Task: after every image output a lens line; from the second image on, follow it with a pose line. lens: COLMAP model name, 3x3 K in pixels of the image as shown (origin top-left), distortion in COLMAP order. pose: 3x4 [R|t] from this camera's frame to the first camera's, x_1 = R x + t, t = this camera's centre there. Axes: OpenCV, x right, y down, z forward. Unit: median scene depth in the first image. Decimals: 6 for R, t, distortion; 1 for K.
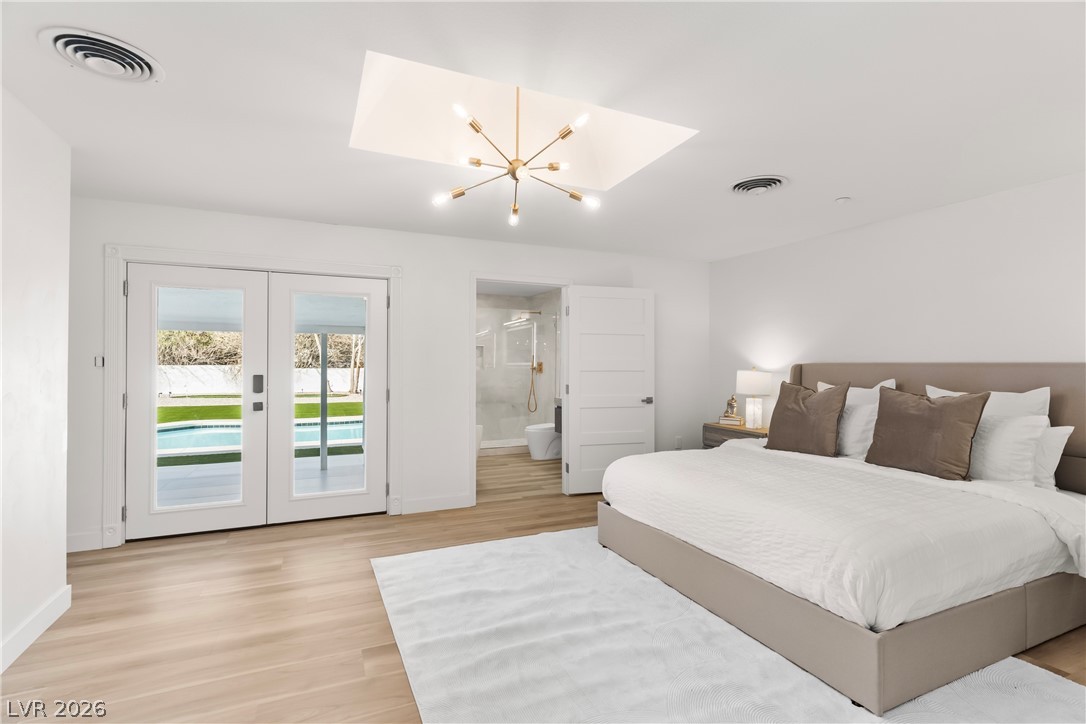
lens RADIAL K [[515.1, 0, 546.2], [0, 515.1, 361.1], [0, 0, 1]] dist [0.000339, -0.000063]
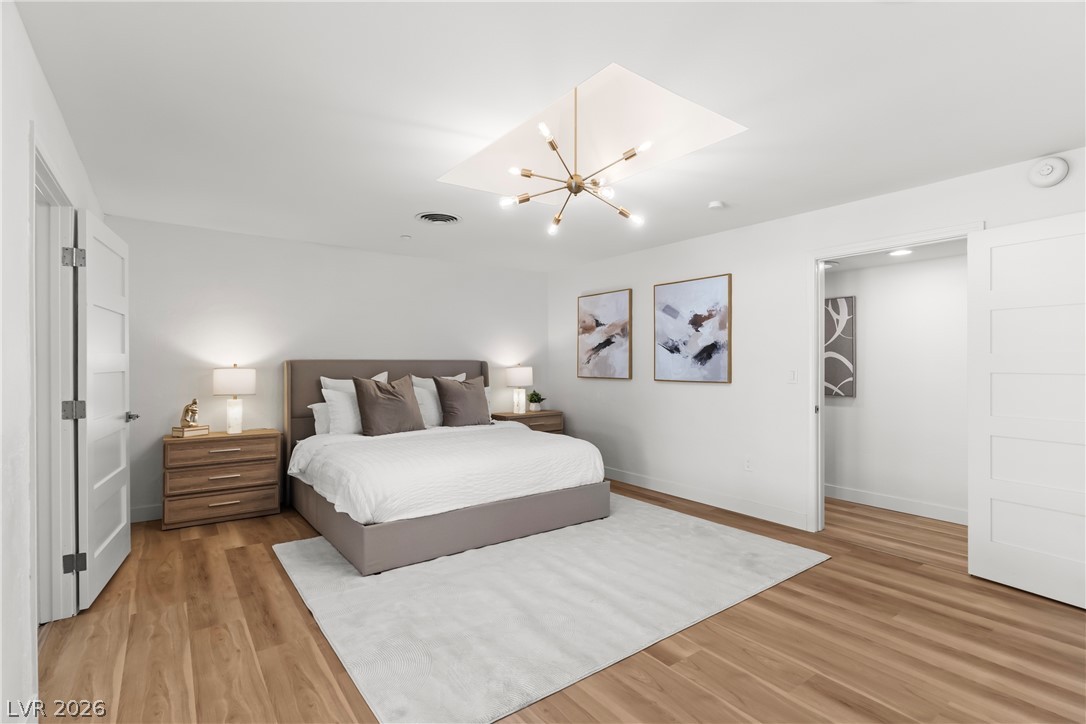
lens RADIAL K [[515.1, 0, 546.2], [0, 515.1, 361.1], [0, 0, 1]] dist [0.000339, -0.000063]
pose [[-0.206871, -0.003775, 0.978361, -0.792829], [-0.007621, 0.999968, 0.002247, 0.001473], [-0.978339, -0.006991, -0.206893, 0.914003]]
